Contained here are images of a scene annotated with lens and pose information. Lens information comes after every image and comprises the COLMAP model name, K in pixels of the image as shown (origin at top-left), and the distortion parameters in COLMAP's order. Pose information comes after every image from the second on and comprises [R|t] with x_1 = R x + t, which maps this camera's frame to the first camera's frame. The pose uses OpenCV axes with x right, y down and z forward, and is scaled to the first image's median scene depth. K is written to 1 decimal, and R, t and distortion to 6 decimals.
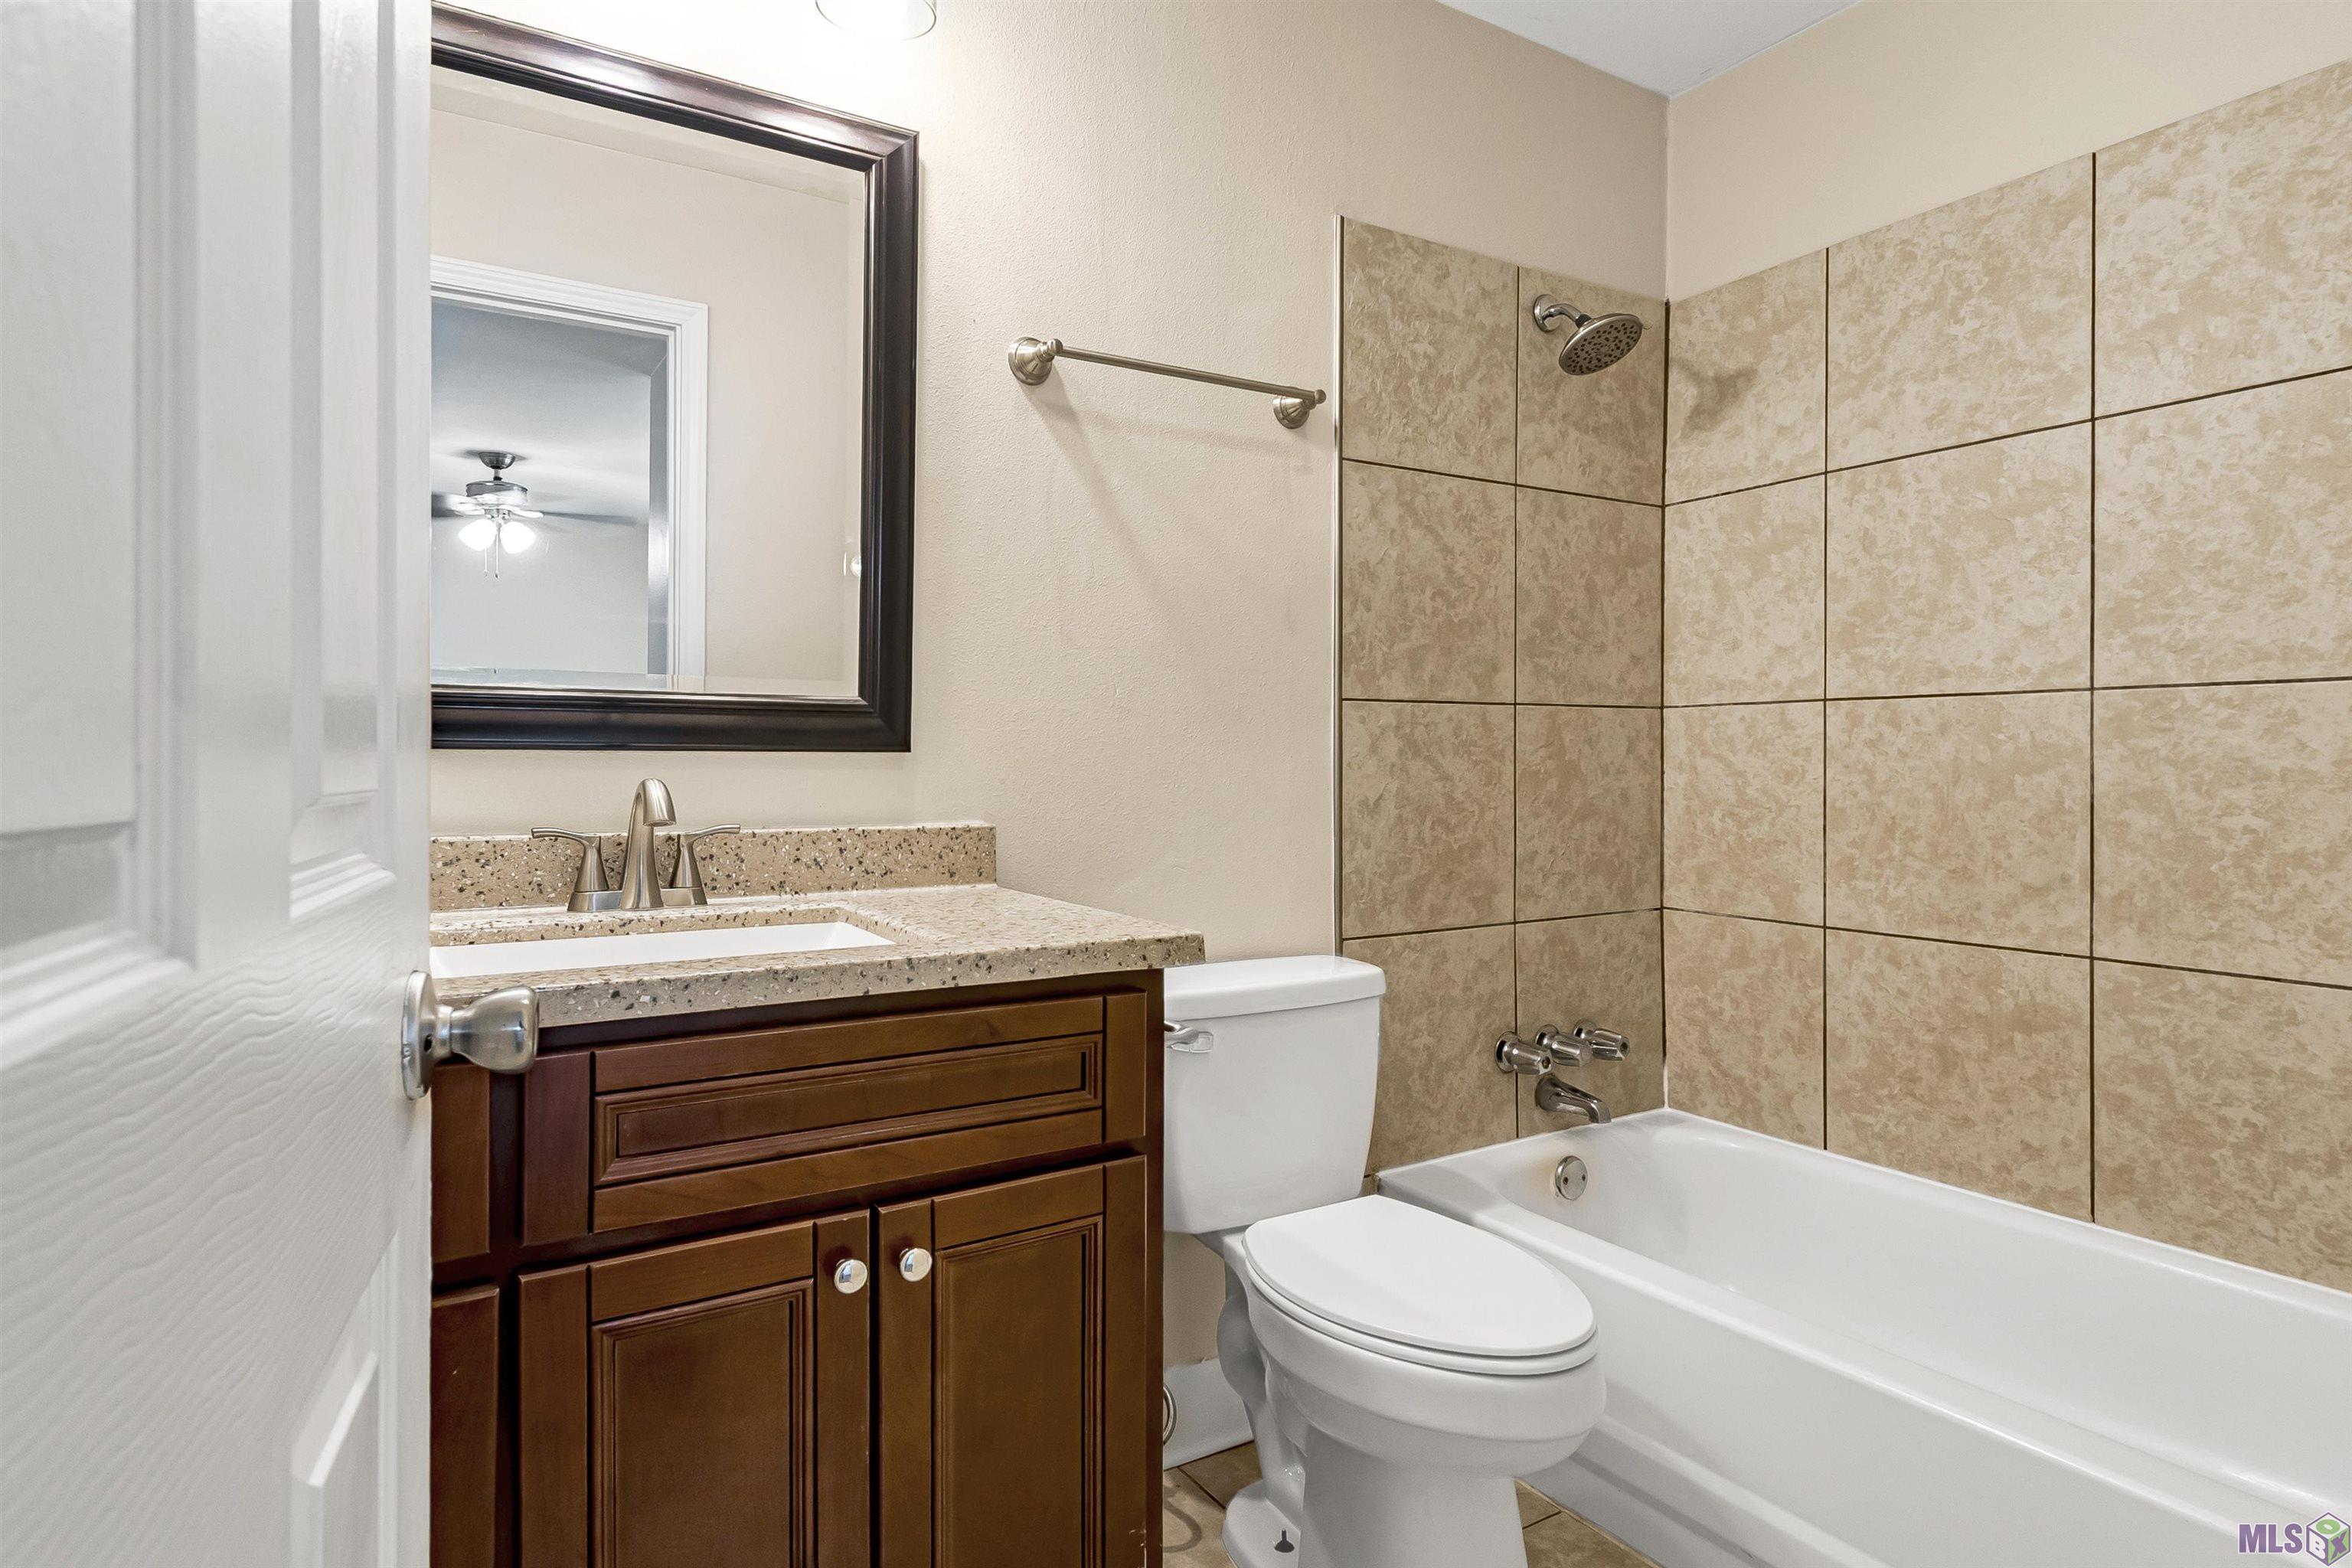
lens RADIAL K [[1252.4, 0, 1176.0], [0, 1252.4, 784.0], [0, 0, 1]] dist [-0.001267, -0.000171]
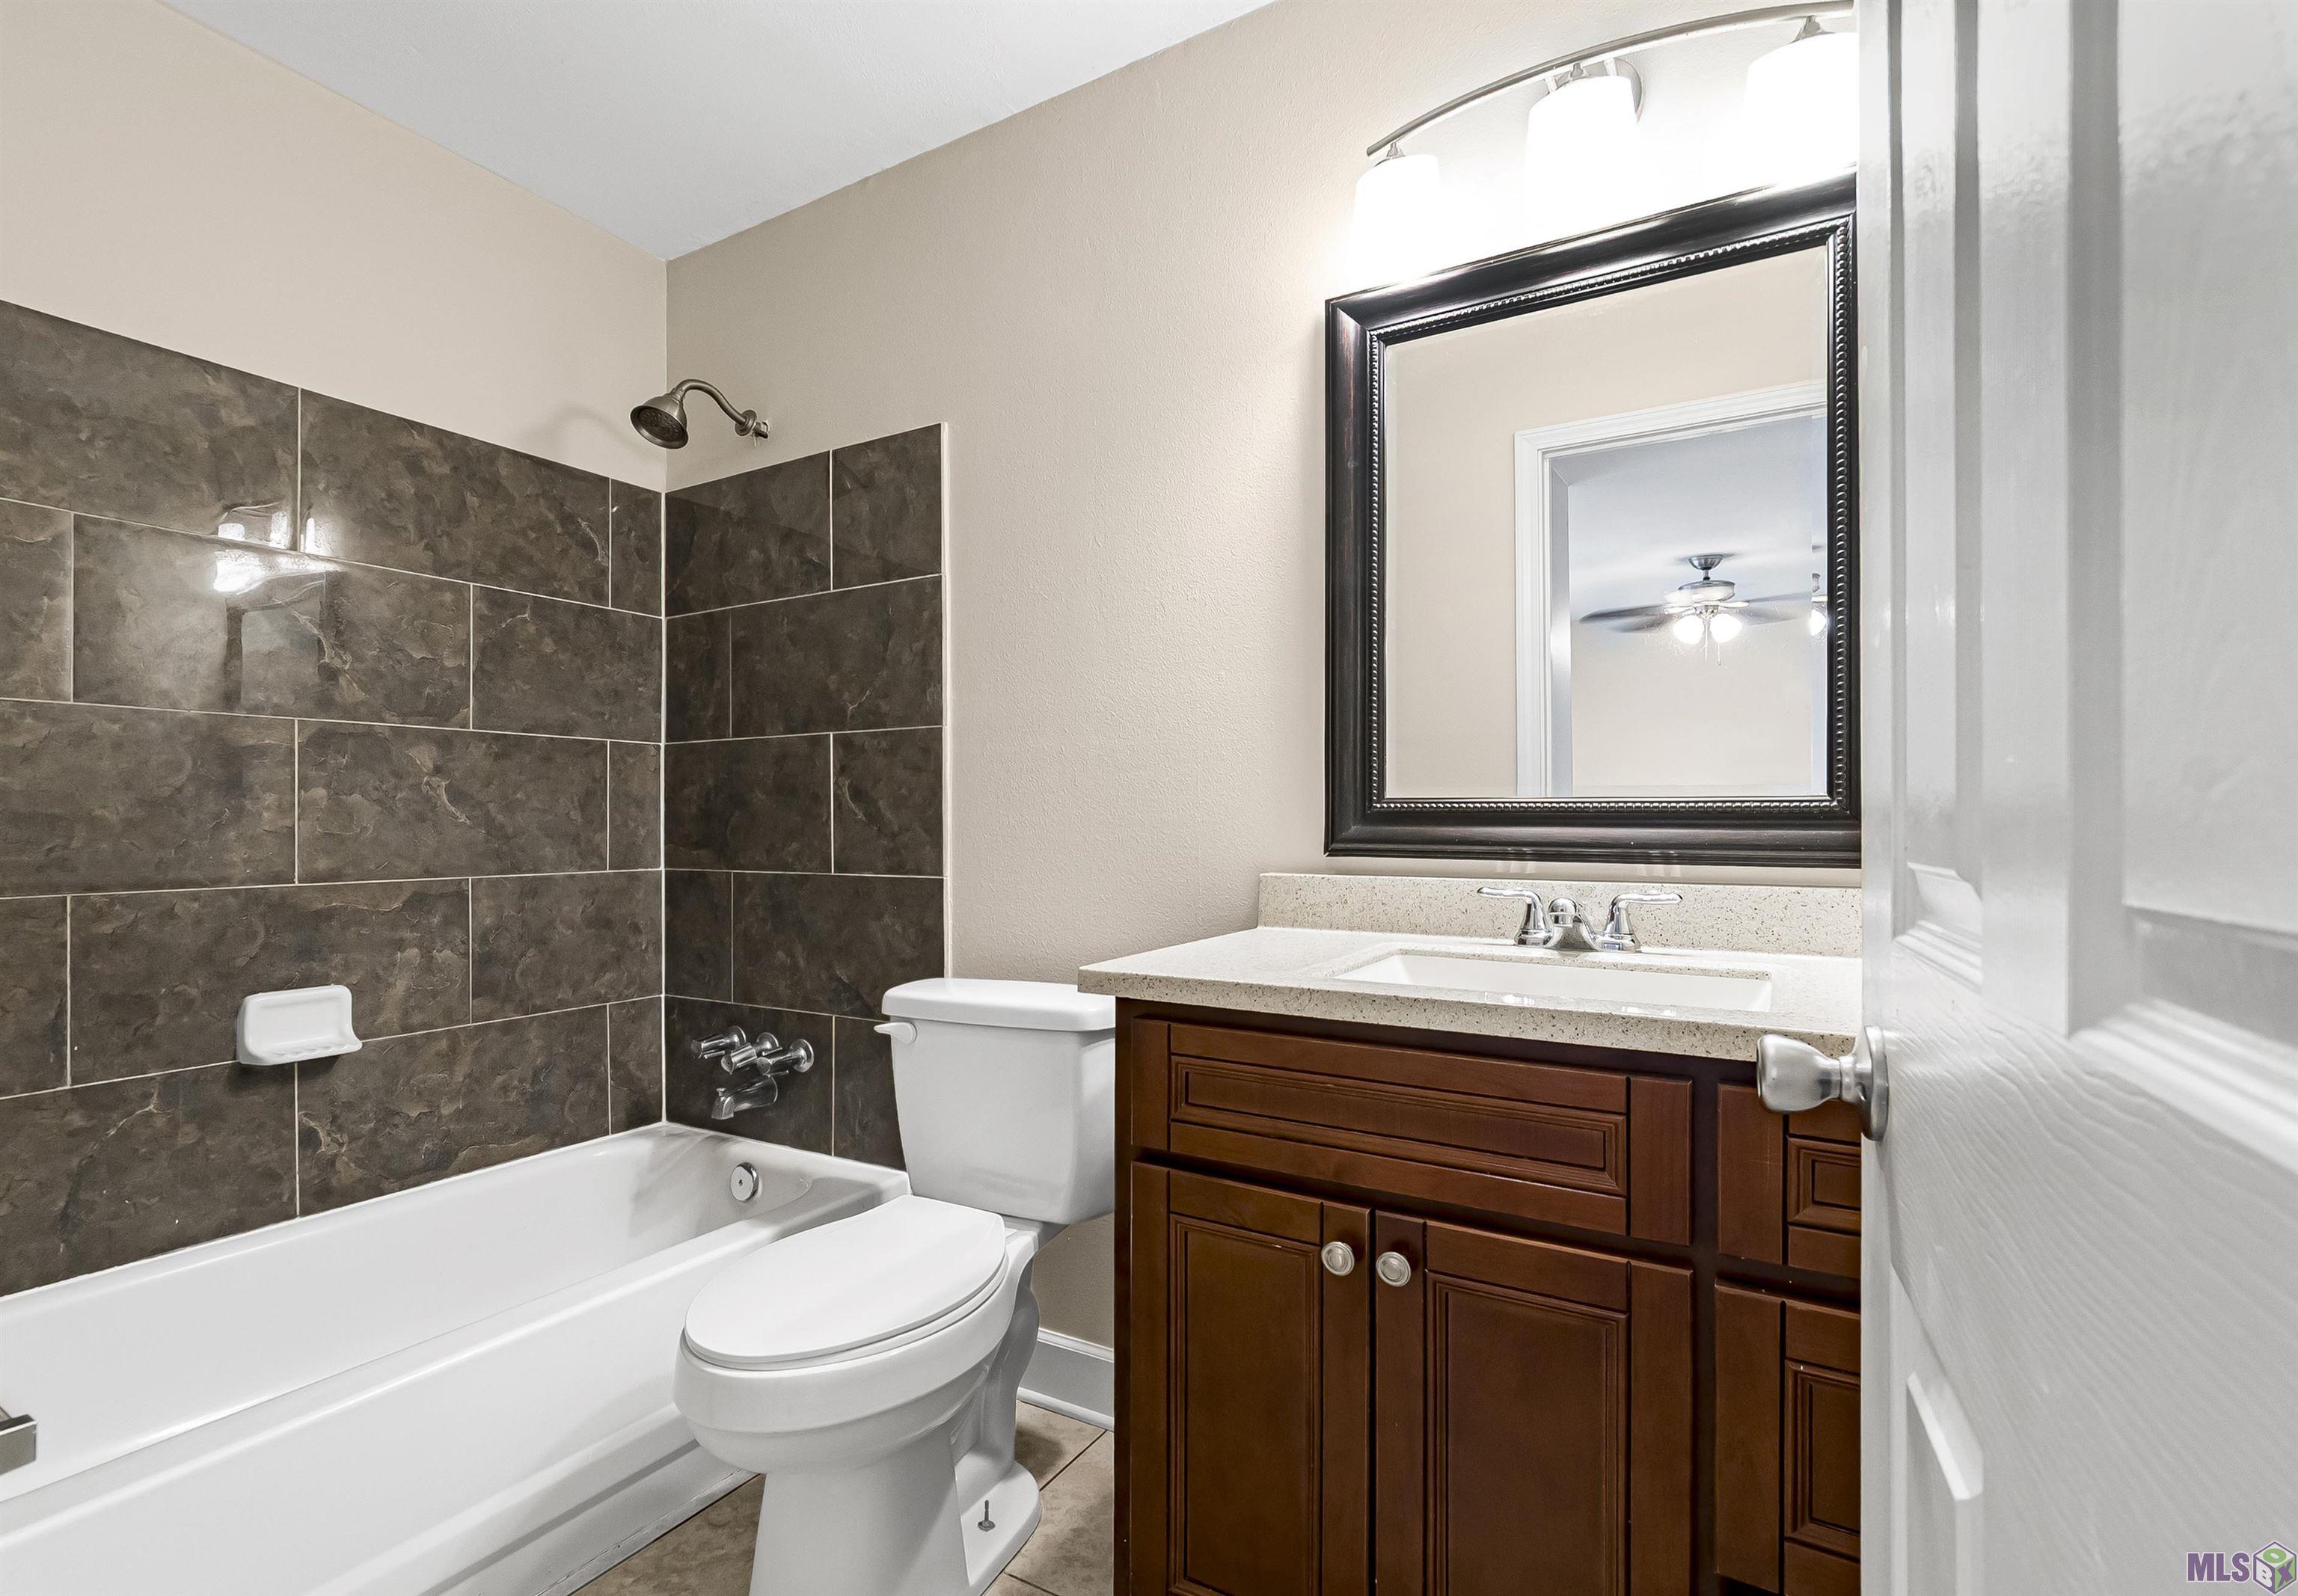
lens RADIAL K [[1088.9, 0, 1145.1], [0, 1088.9, 820.6], [0, 0, 1]] dist [0.035081, 0.000073]
pose [[0.462403, -0.002325, -0.886667, 0.502251], [-0.014942, 0.999834, -0.010414, -0.005681], [0.886544, 0.018064, 0.462291, 0.305614]]
